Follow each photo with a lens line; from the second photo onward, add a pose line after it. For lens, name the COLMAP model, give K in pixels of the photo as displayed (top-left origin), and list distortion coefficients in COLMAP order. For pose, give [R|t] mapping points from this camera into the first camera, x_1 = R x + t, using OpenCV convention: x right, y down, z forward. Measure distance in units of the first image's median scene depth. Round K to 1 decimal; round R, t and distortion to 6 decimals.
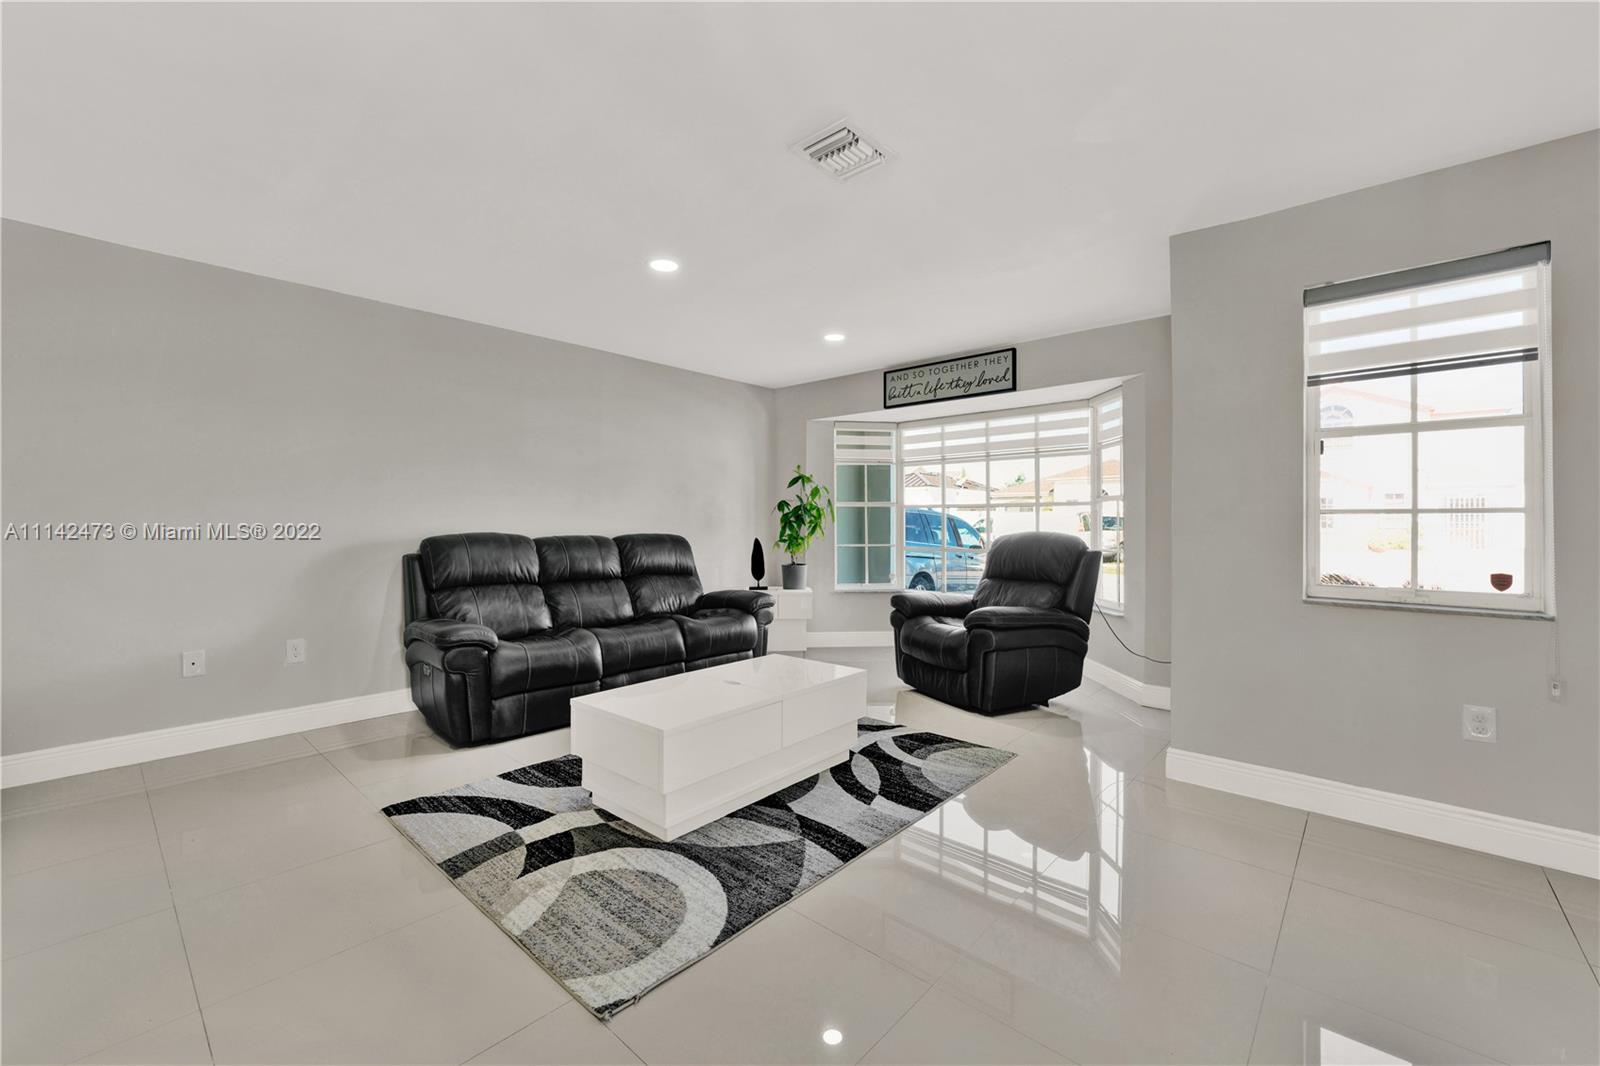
lens RADIAL K [[646.3, 0, 795.5], [0, 646.3, 522.7], [0, 0, 1]] dist [-0.000438, 0.000046]
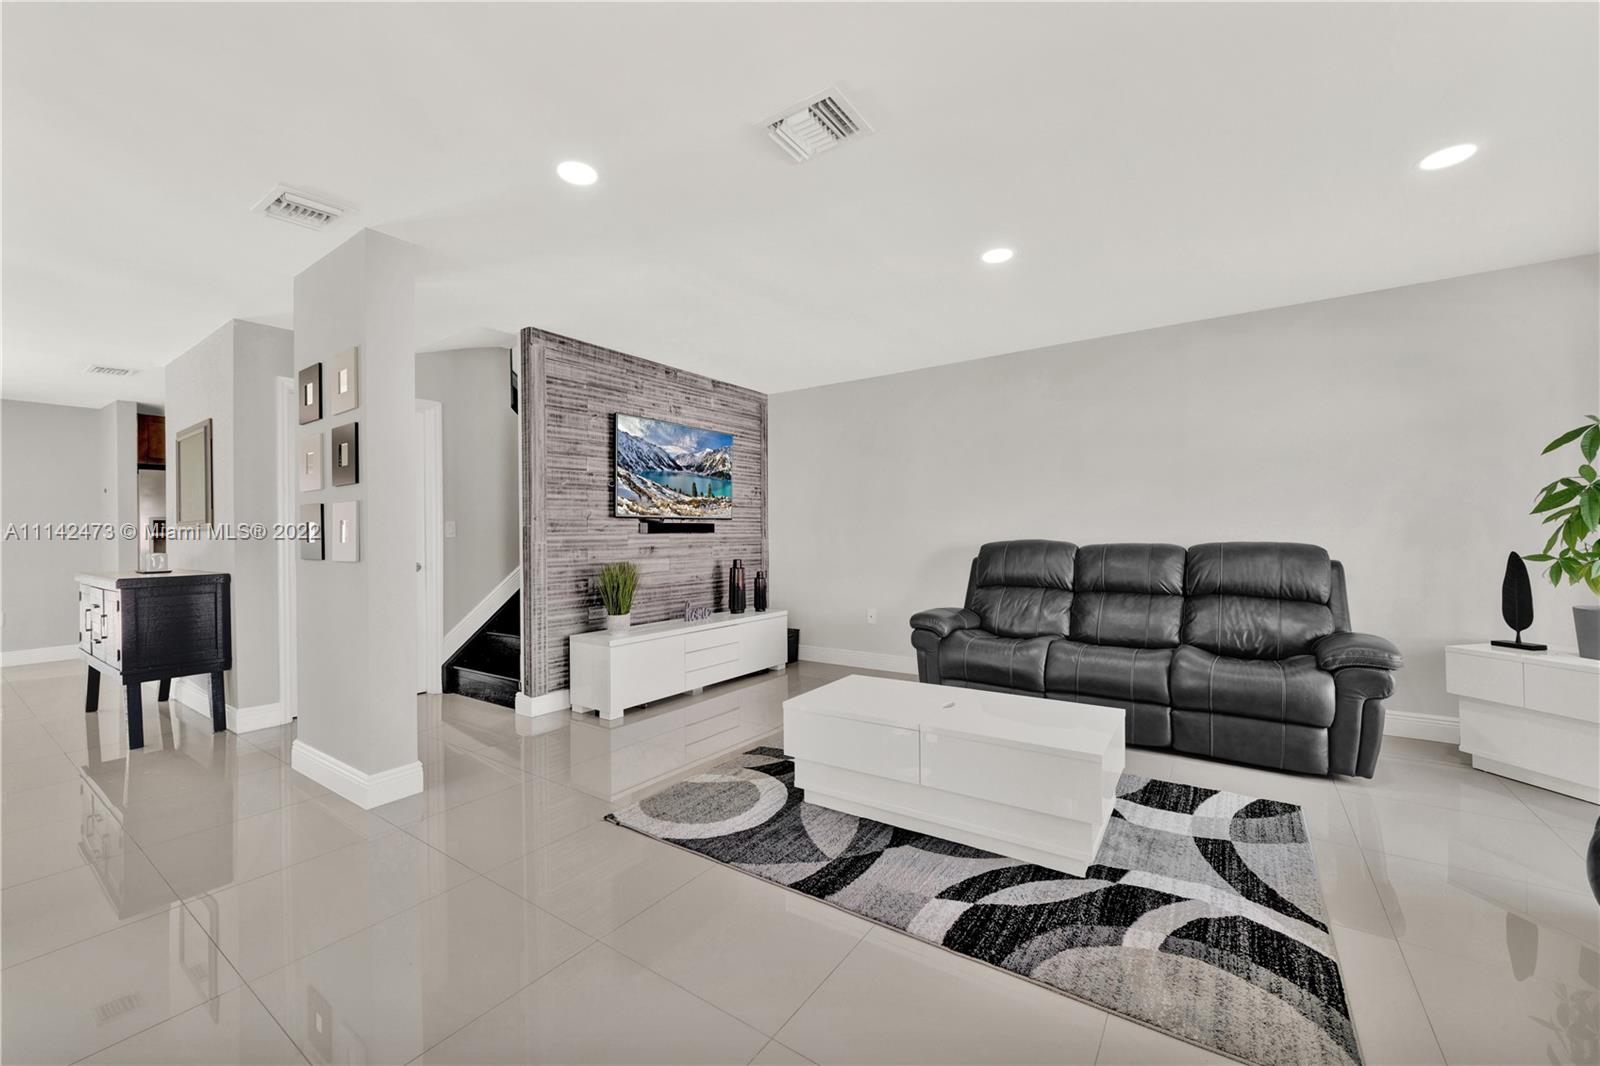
lens RADIAL K [[627.4, 0, 800.0], [0, 627.4, 533.0], [0, 0, 1]] dist [-0.002453, -0.000146]
pose [[0.130648, -0.007163, -0.991403, 0.505609], [0.011927, 0.999913, -0.005653, 0.005325], [0.991357, -0.011086, 0.130722, 0.456070]]
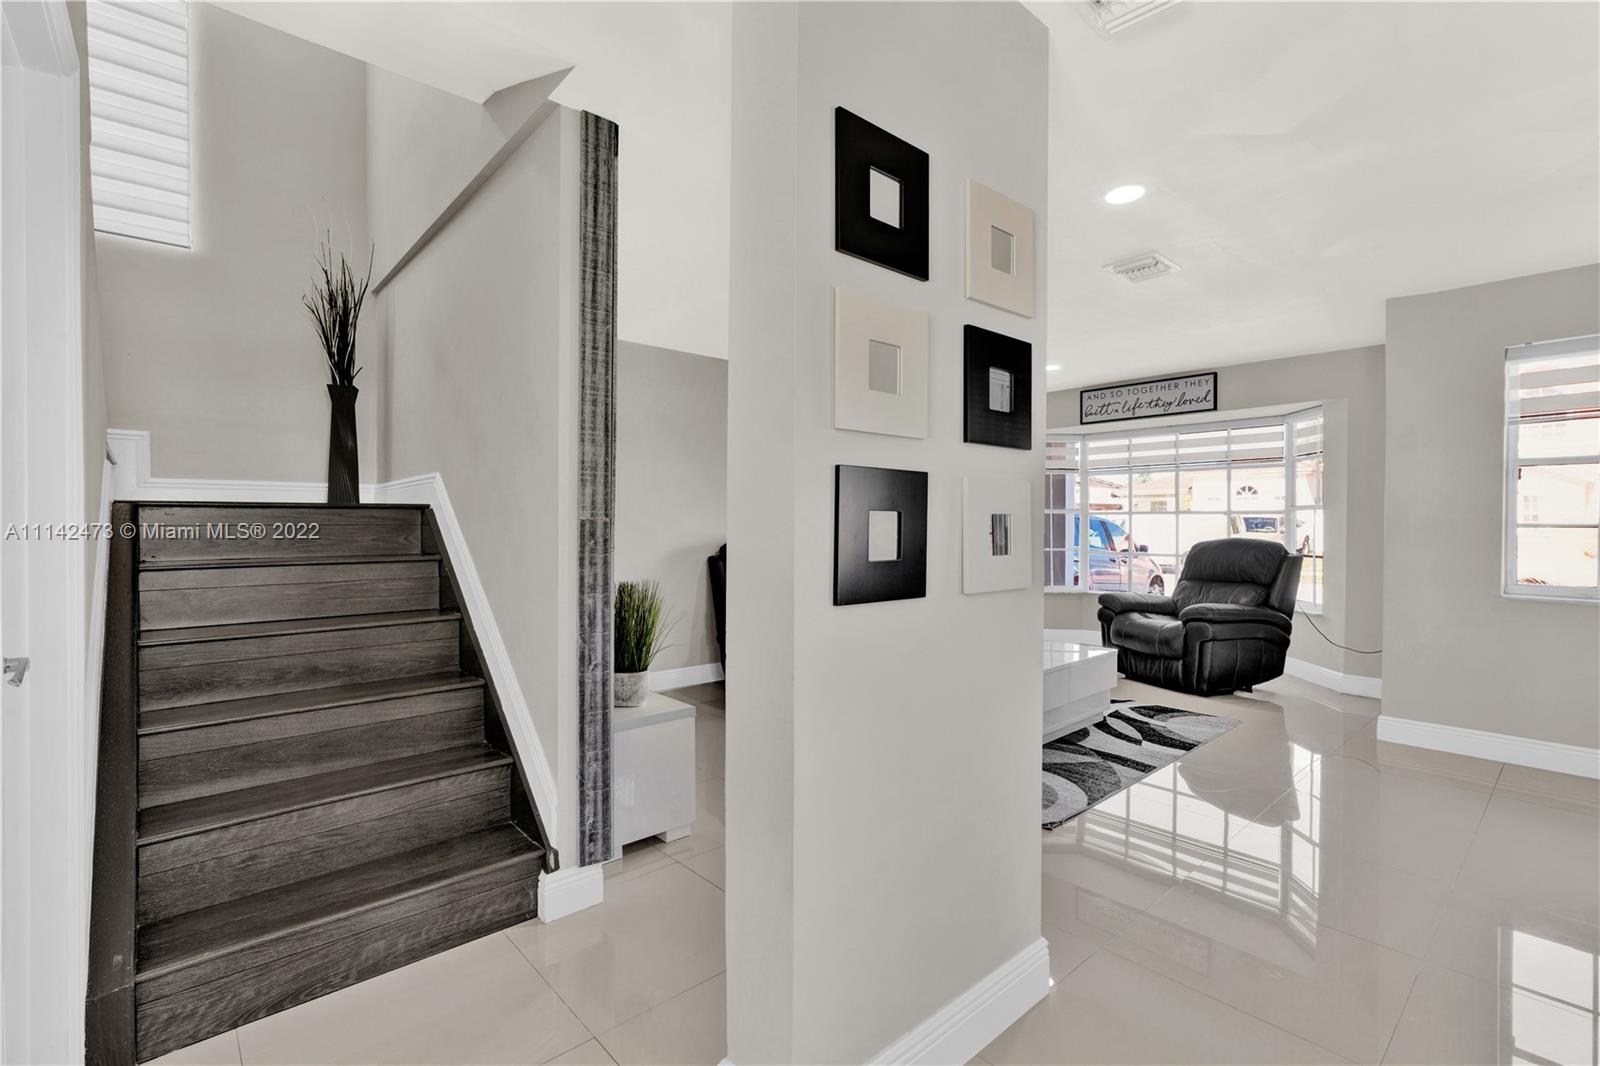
lens RADIAL K [[713.1, 0, 800.0], [0, 713.1, 533.0], [0, 0, 1]] dist [-0.000155, -0.000780]
pose [[0.994277, 0.002192, -0.106810, -0.260561], [-0.000674, 0.999898, 0.014249, -0.012953], [0.106831, -0.014095, 0.994177, -0.321289]]
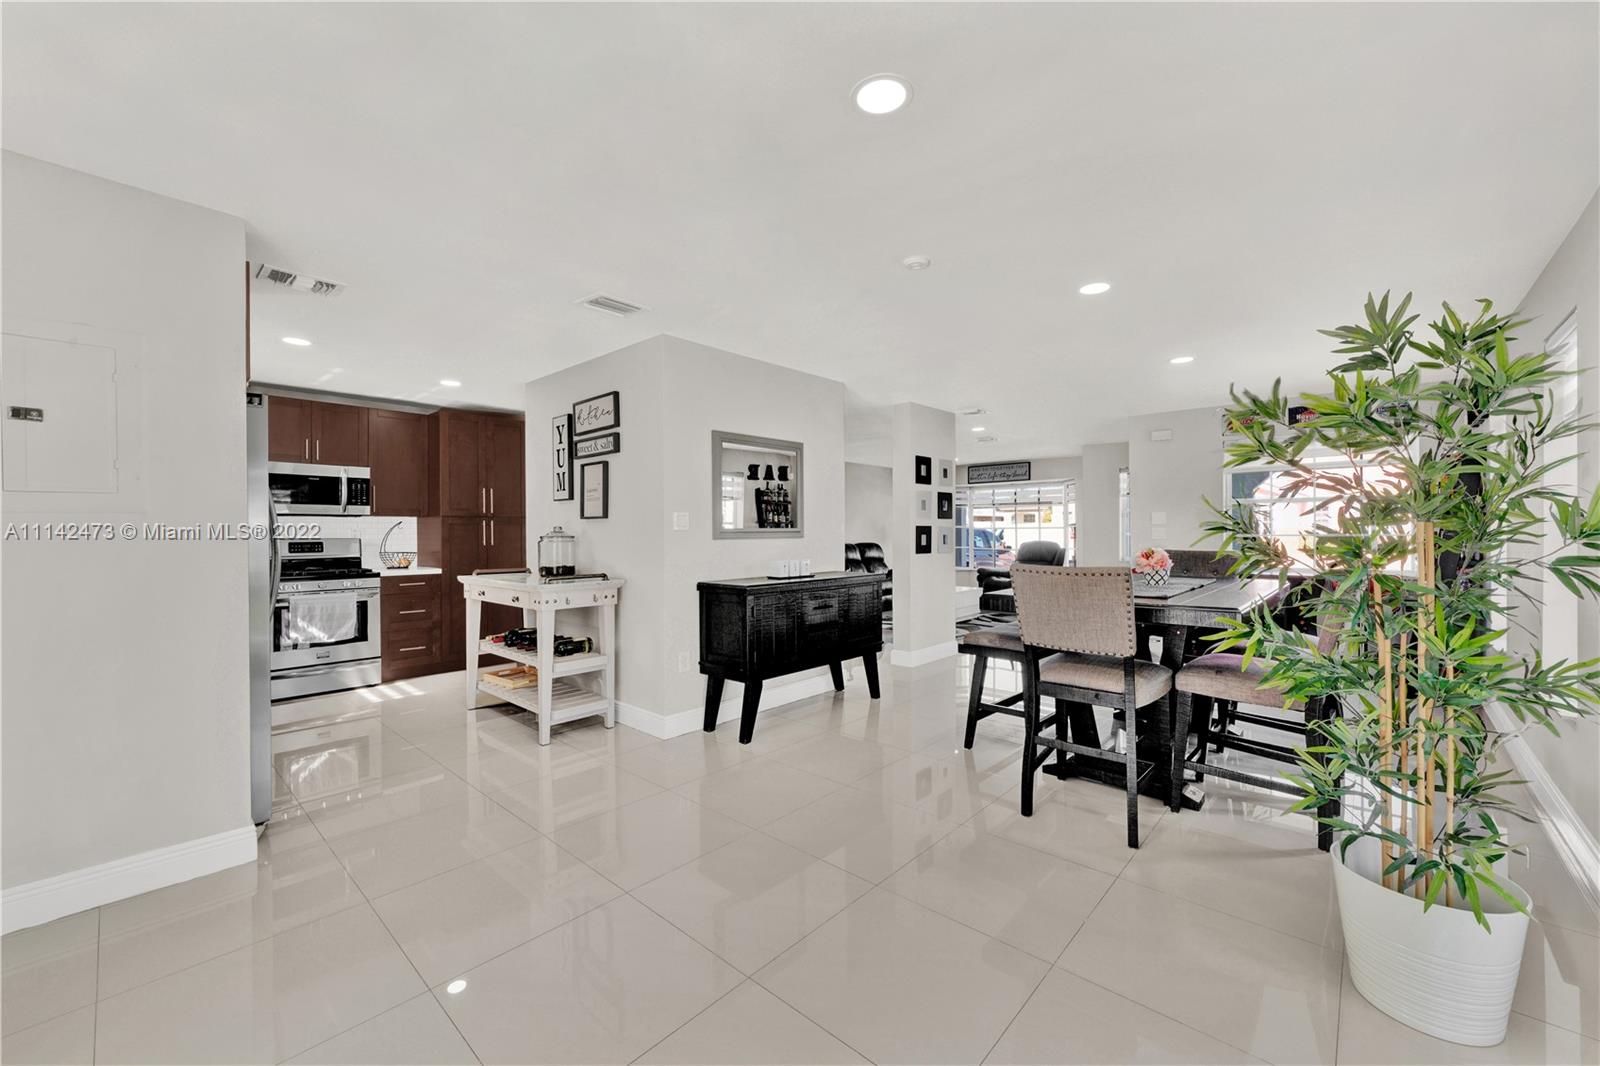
lens RADIAL K [[624.0, 0, 801.7], [0, 624.0, 535.9], [0, 0, 1]] dist [-0.000004, 0.000010]
pose [[0.999963, -0.007987, -0.003278, -0.523966], [0.008010, 0.999943, 0.007103, -0.027423], [0.003221, -0.007129, 0.999969, -1.377722]]
